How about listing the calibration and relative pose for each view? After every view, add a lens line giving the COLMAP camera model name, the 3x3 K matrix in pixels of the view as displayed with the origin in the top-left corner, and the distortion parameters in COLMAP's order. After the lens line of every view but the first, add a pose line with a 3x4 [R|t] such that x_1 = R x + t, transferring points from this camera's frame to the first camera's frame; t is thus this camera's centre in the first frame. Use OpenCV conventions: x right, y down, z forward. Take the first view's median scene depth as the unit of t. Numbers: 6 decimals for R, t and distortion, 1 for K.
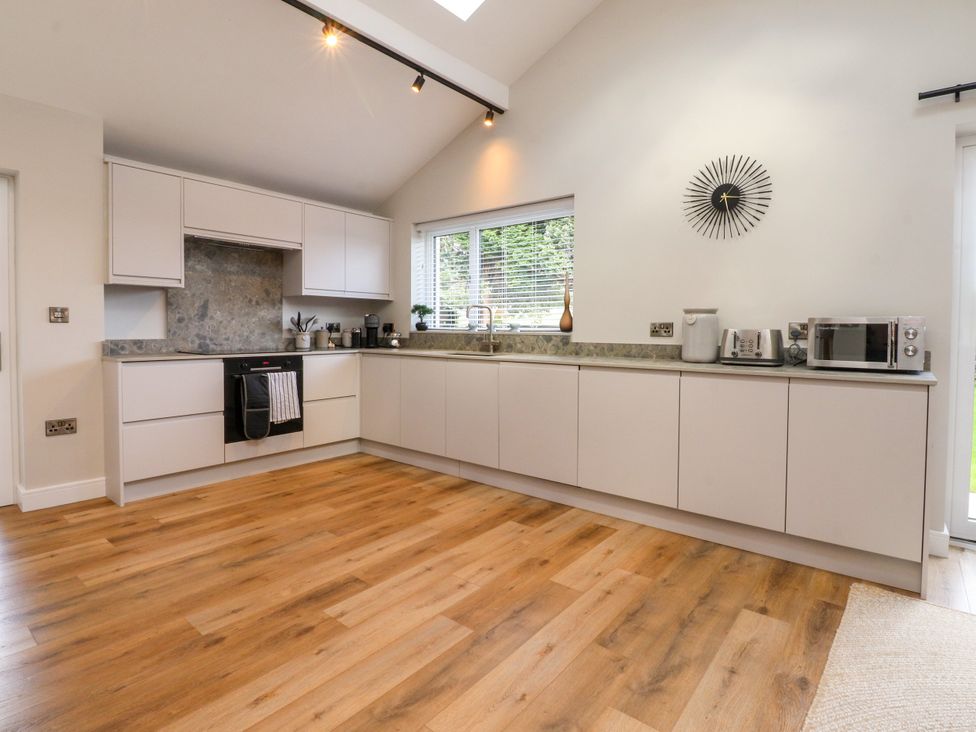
lens RADIAL K [[503.9, 0, 485.5], [0, 503.9, 347.7], [0, 0, 1]] dist [-0.002835, -0.009171]
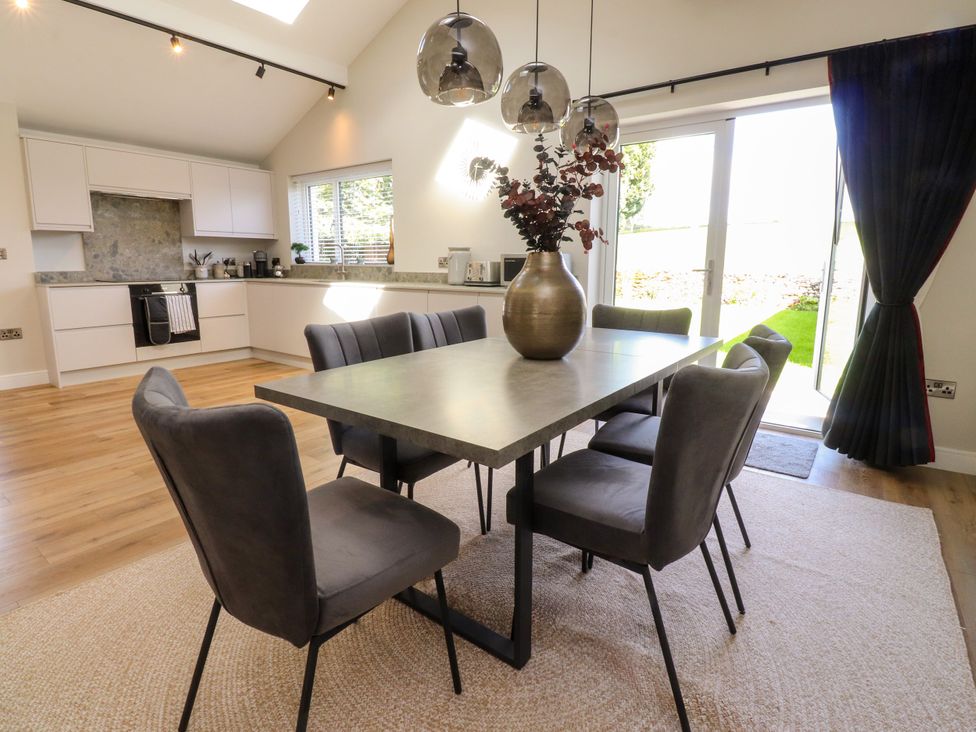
lens RADIAL K [[503.9, 0, 486.3], [0, 503.9, 349.7], [0, 0, 1]] dist [-0.002835, -0.009171]
pose [[0.998929, -0.010467, 0.045078, 0.375114], [0.004367, 0.991059, 0.133352, 0.017608], [-0.046071, -0.133012, 0.990043, -0.403274]]
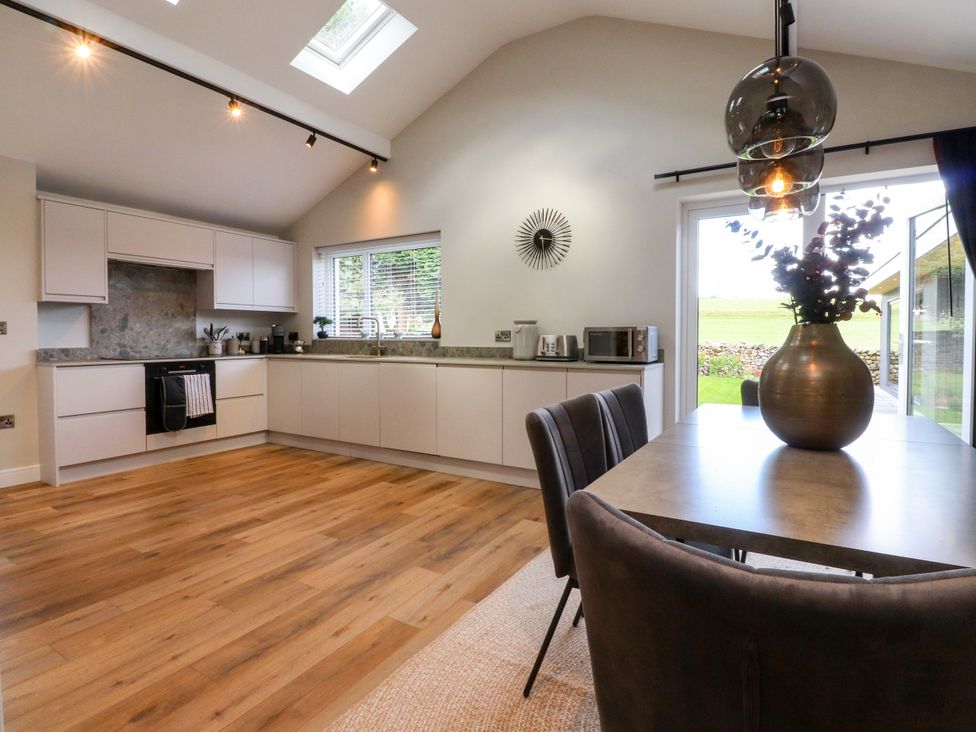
lens RADIAL K [[503.9, 0, 482.6], [0, 503.9, 351.5], [0, 0, 1]] dist [-0.002835, -0.009171]
pose [[0.990227, -0.012067, 0.138945, 0.105242], [0.012999, 0.999899, -0.005803, 0.010807], [-0.138861, 0.007552, 0.990283, -0.285164]]
